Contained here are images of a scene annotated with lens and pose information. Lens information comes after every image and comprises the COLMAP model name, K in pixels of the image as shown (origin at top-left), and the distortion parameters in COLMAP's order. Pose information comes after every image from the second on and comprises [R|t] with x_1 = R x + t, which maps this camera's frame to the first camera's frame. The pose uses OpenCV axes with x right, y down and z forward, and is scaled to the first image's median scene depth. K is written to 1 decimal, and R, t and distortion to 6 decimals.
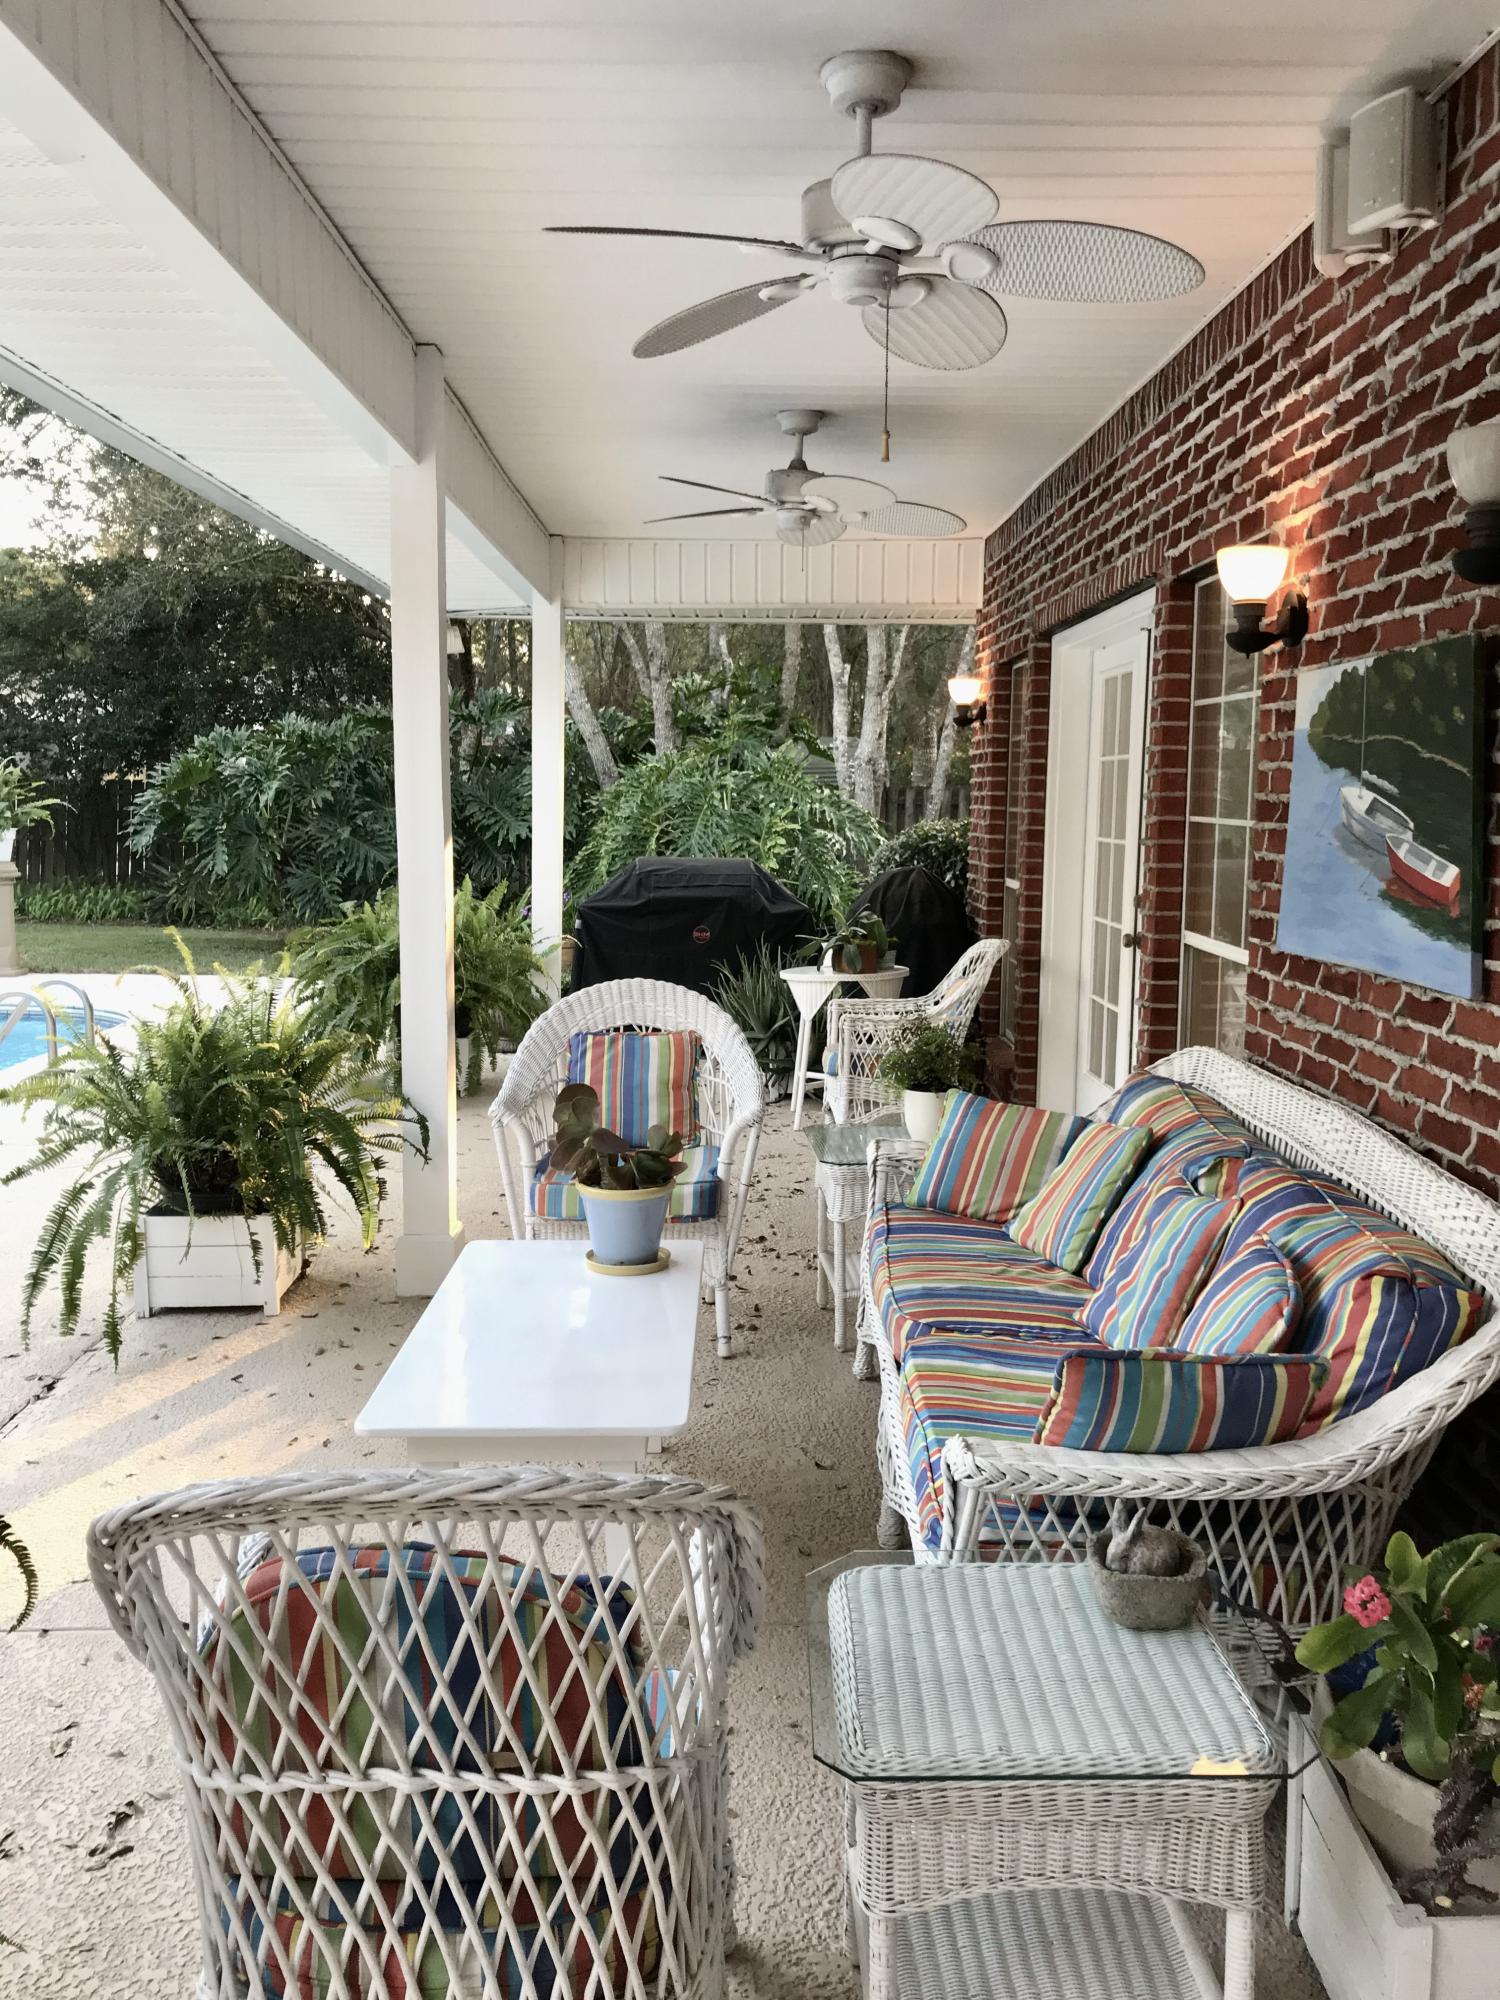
lens RADIAL K [[1679.2, 0, 746.2], [0, 1679.2, 1005.9], [0, 0, 1]] dist [0.048762, -0.087908]
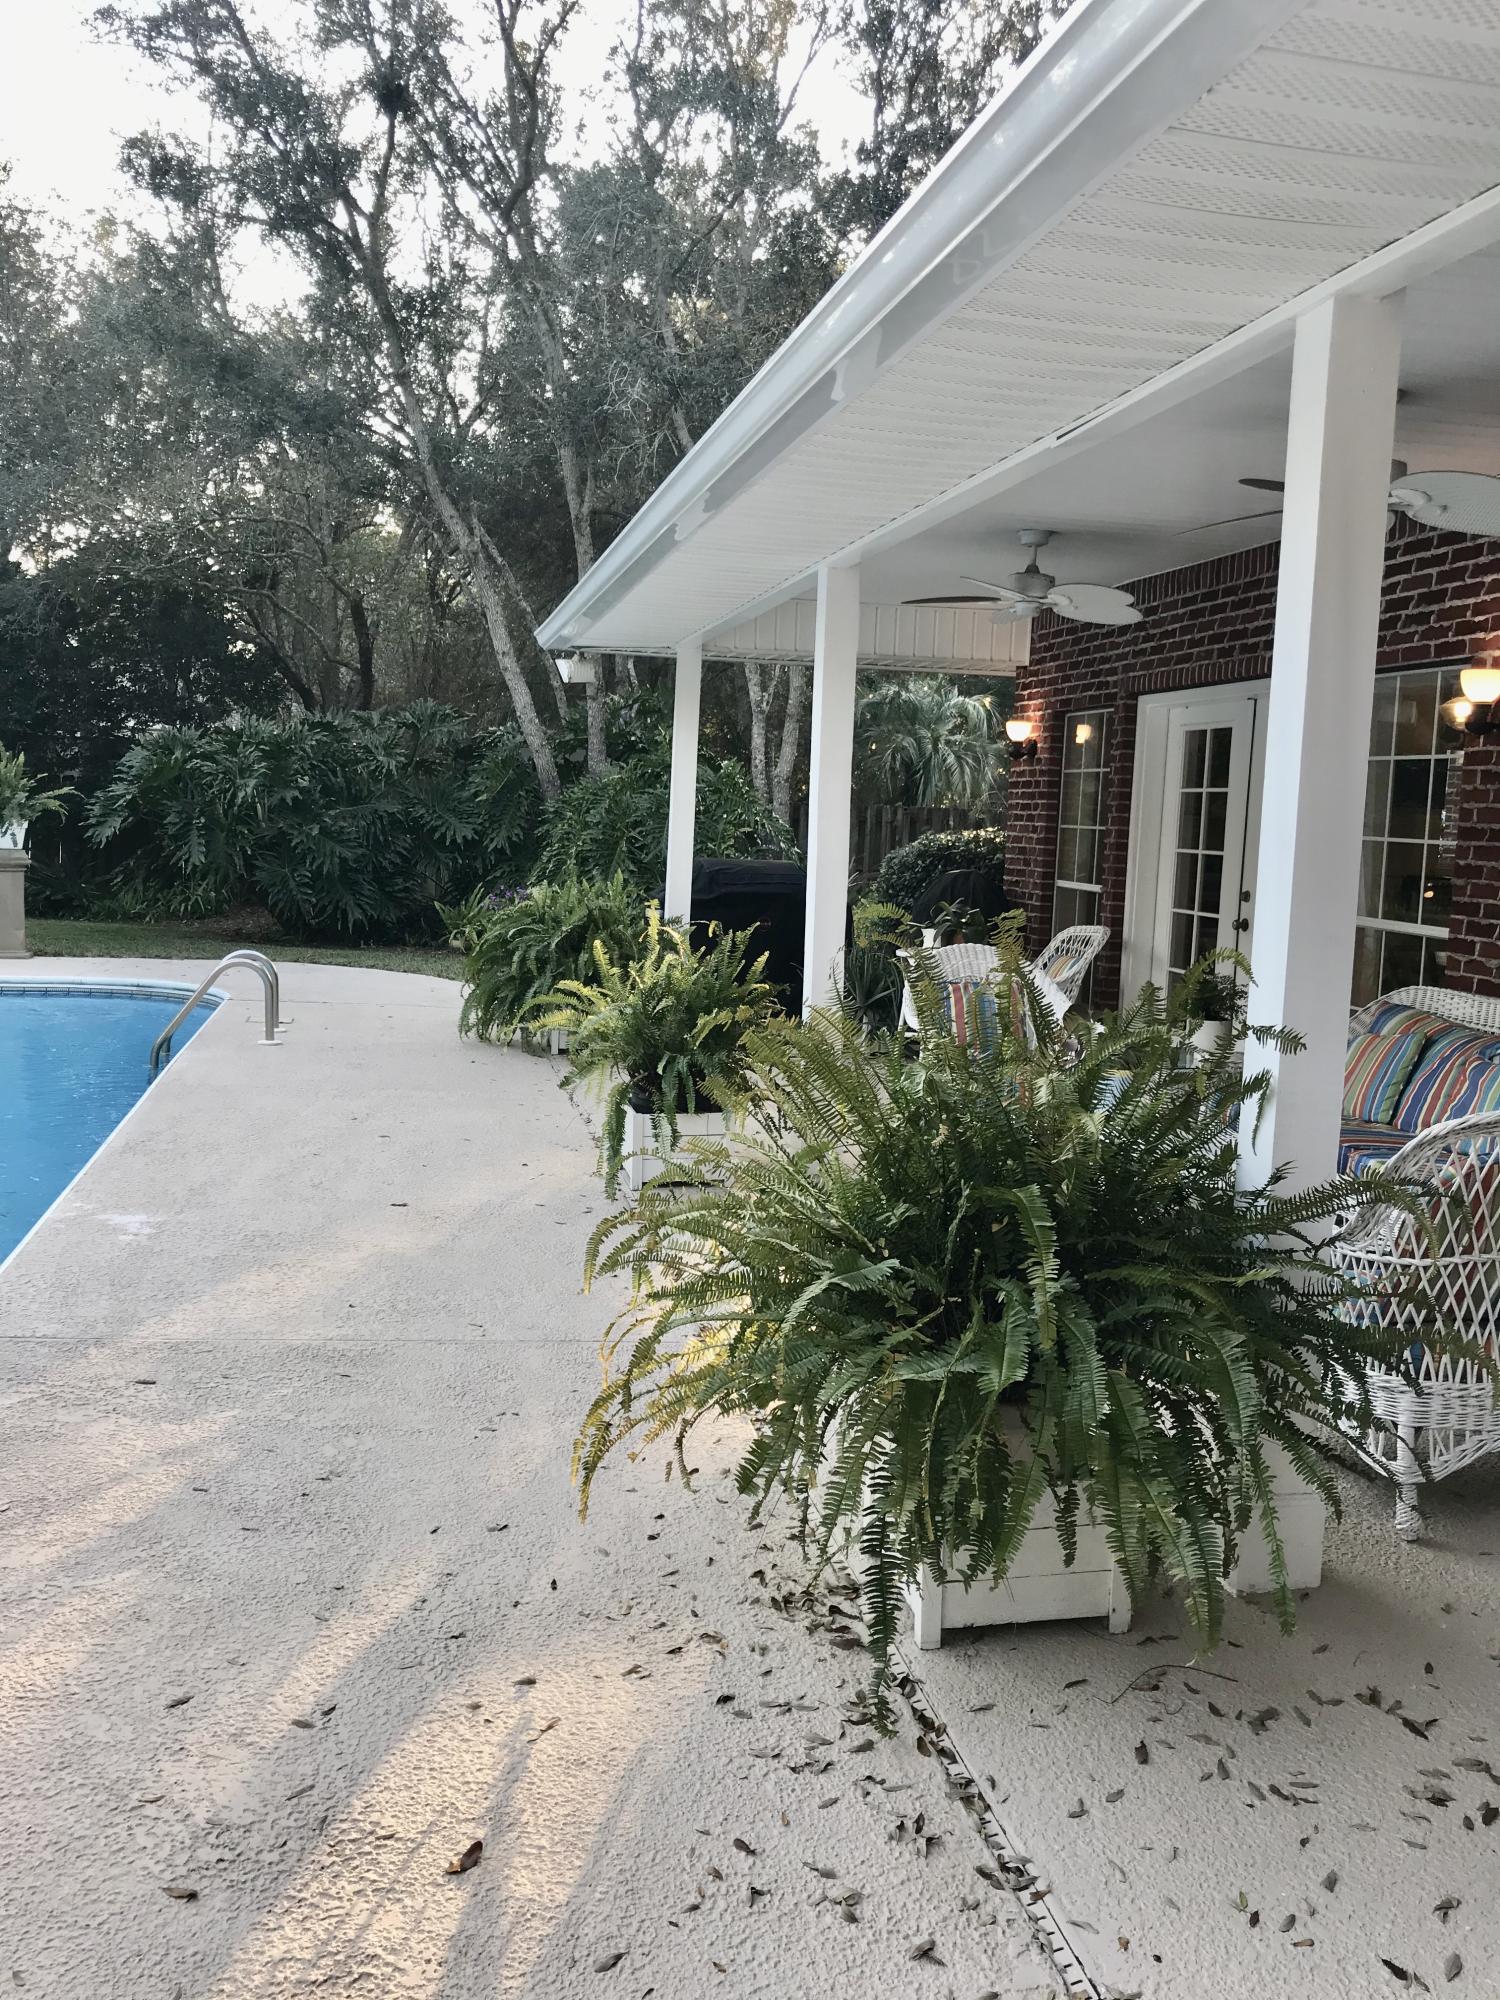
lens RADIAL K [[1679.2, 0, 762.9], [0, 1679.2, 997.8], [0, 0, 1]] dist [0.048762, -0.087908]
pose [[0.979256, 0.006253, 0.202530, -0.456213], [-0.004083, 0.999930, -0.011131, 0.039595], [-0.202585, 0.010073, 0.979213, -0.279624]]
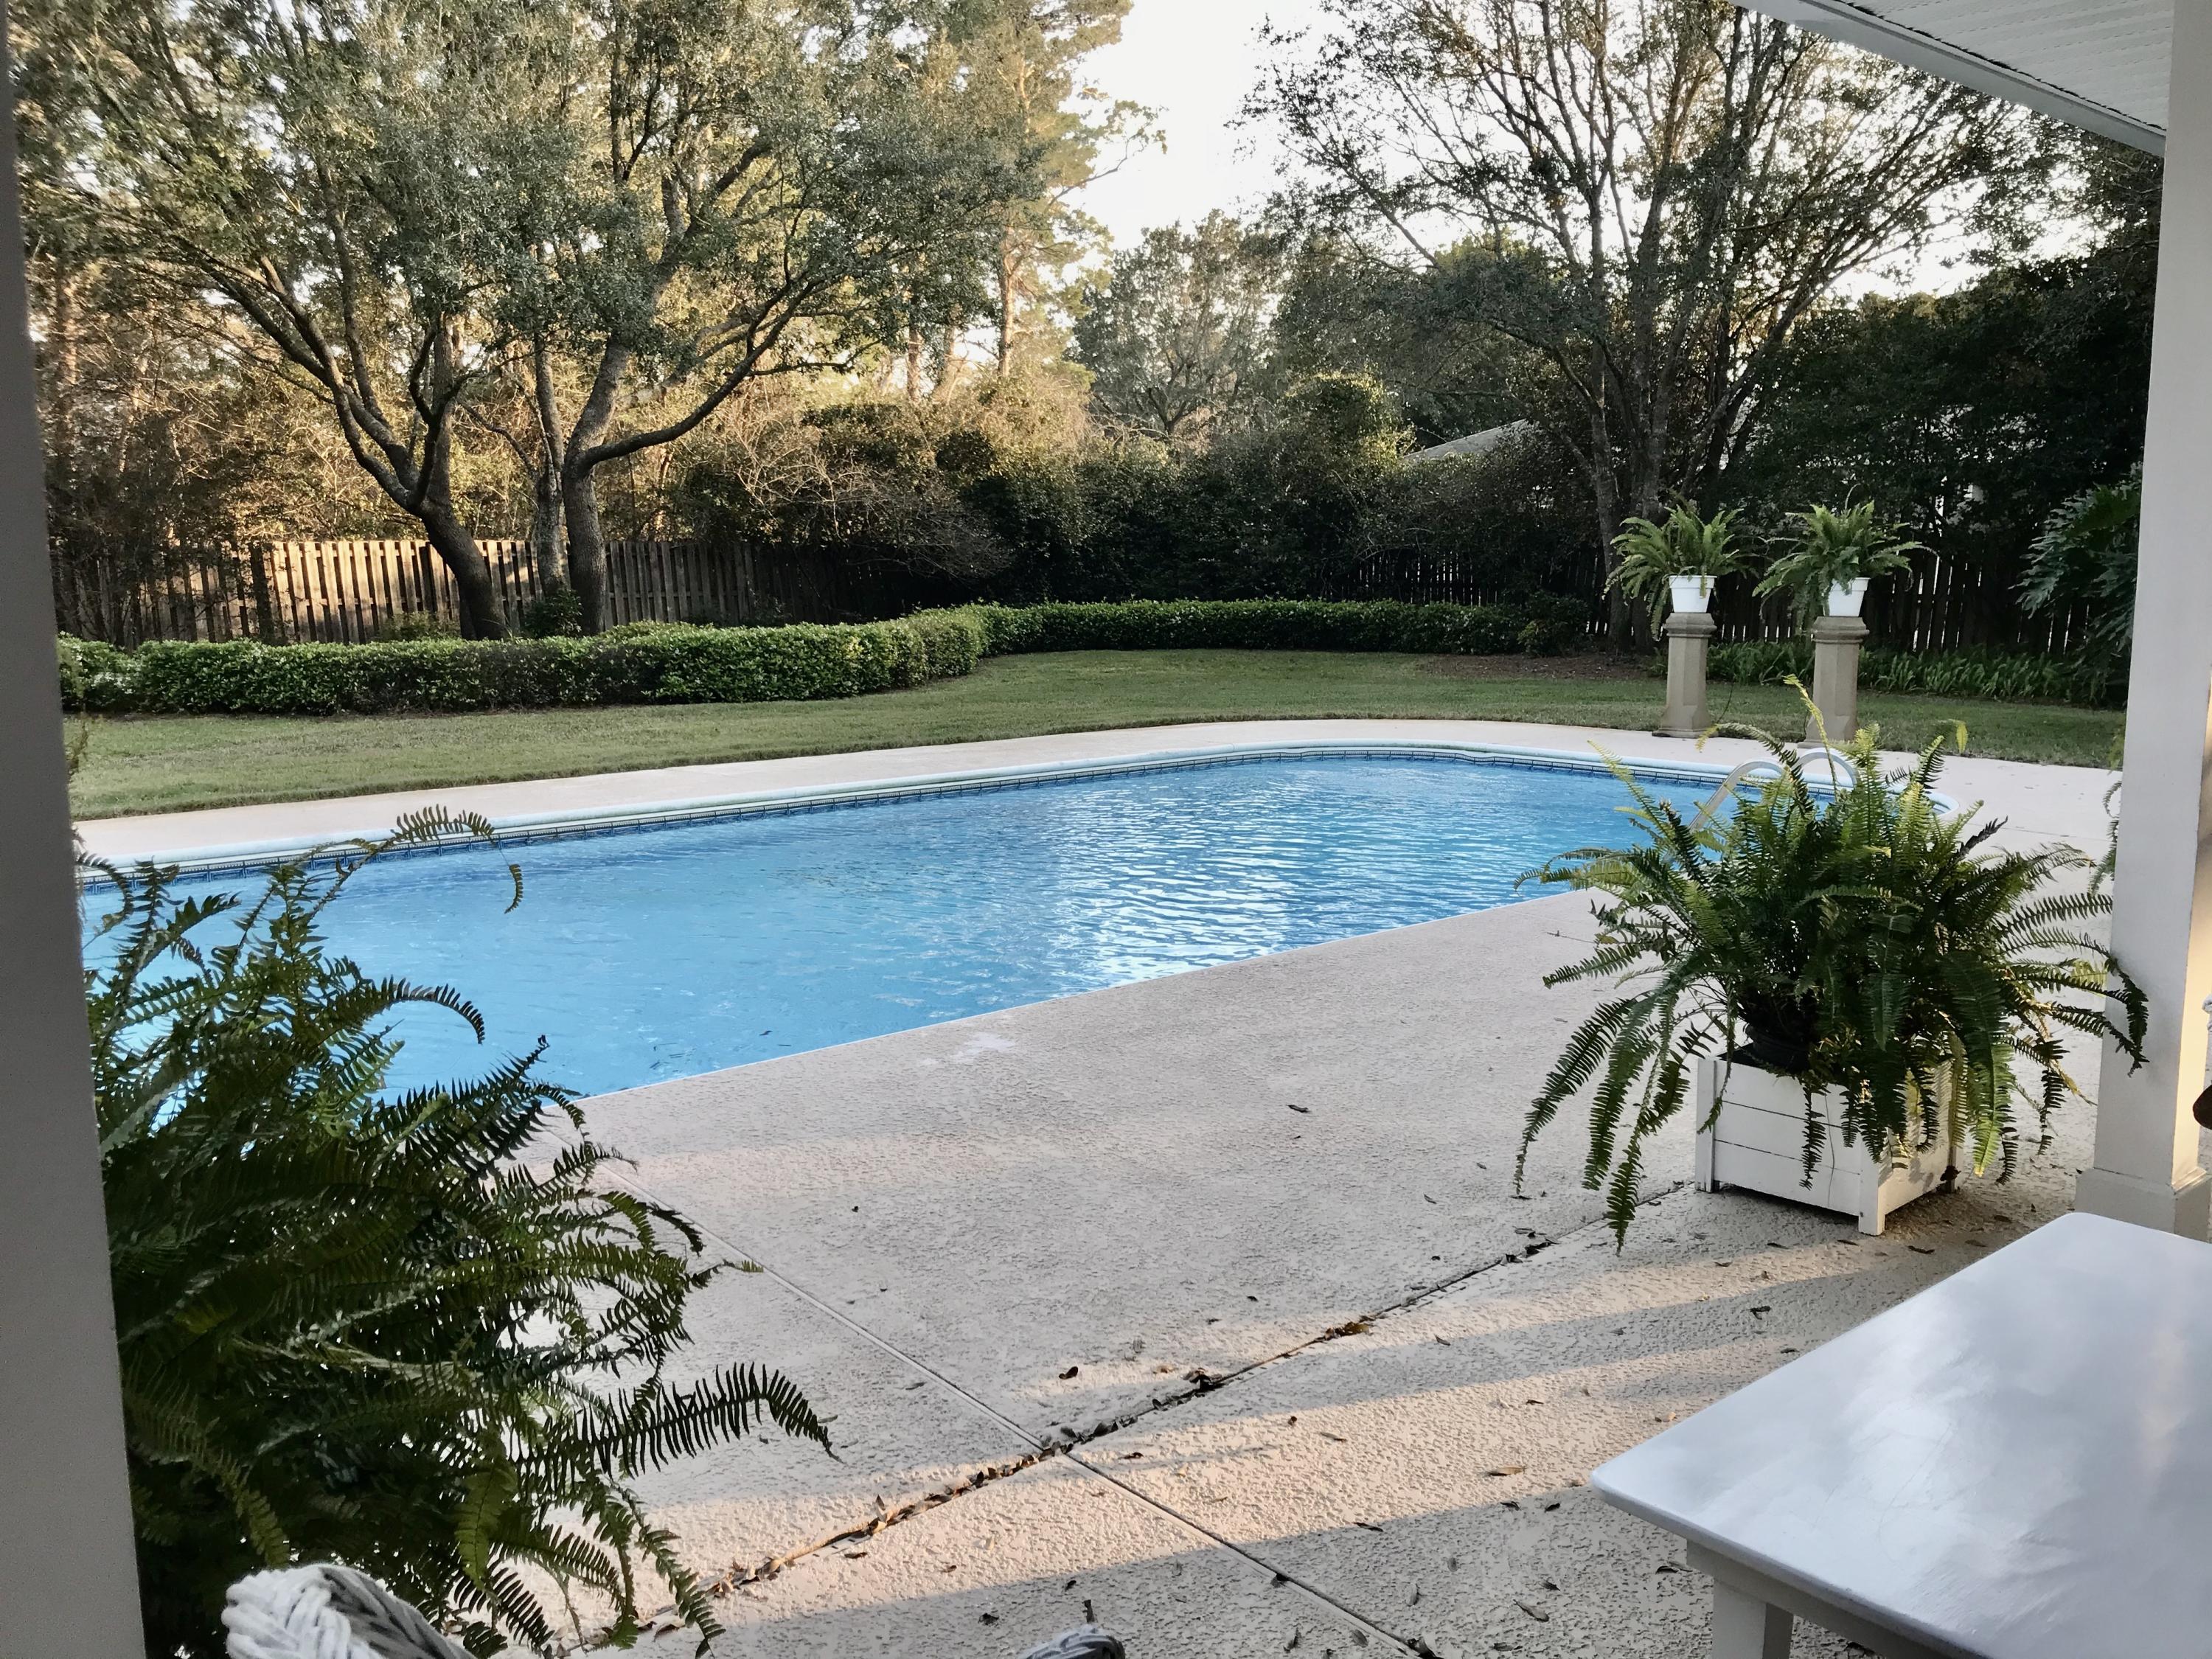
lens RADIAL K [[1857.2, 0, 1105.2], [0, 1857.2, 816.5], [0, 0, 1]] dist [0.048762, -0.087908]
pose [[0.656566, 0.100860, -0.747494, 0.069270], [-0.091795, 0.994338, 0.053538, -0.001866], [0.748662, 0.033465, 0.662107, 0.222786]]
